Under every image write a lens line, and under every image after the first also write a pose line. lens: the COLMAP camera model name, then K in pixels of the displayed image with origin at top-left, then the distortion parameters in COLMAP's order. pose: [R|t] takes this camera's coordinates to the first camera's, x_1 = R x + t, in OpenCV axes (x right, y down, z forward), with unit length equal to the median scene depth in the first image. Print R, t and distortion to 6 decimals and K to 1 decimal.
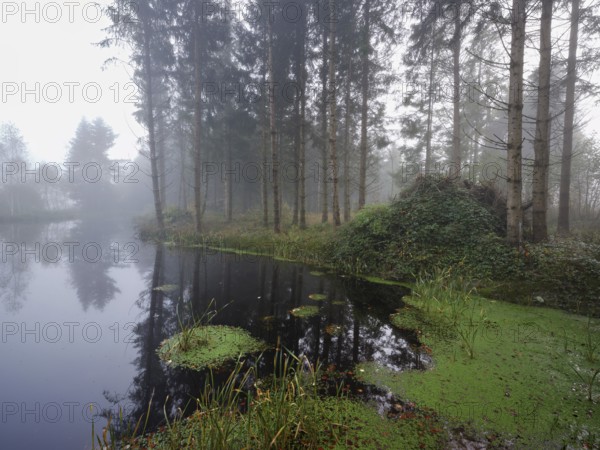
lens RADIAL K [[284.1, 0, 296.0], [0, 284.1, 222.0], [0, 0, 1]] dist [0.000356, 0.000280]
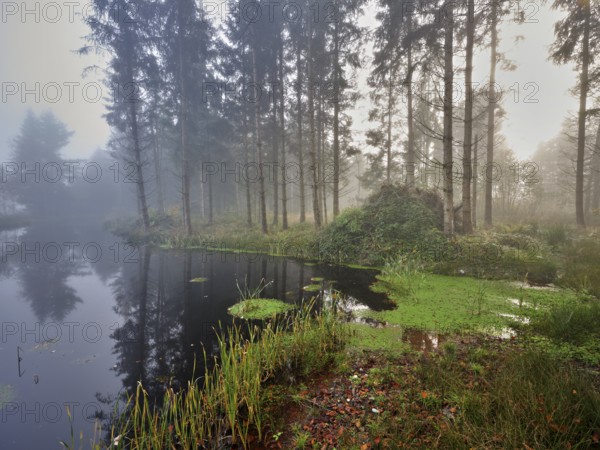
lens RADIAL K [[282.5, 0, 309.9], [0, 282.5, 225.6], [0, 0, 1]] dist [-0.000686, 0.000297]
pose [[0.986729, -0.030941, 0.159402, -0.056590], [0.027829, 0.999377, 0.021715, -0.009160], [-0.159975, -0.016991, 0.986975, -0.114577]]
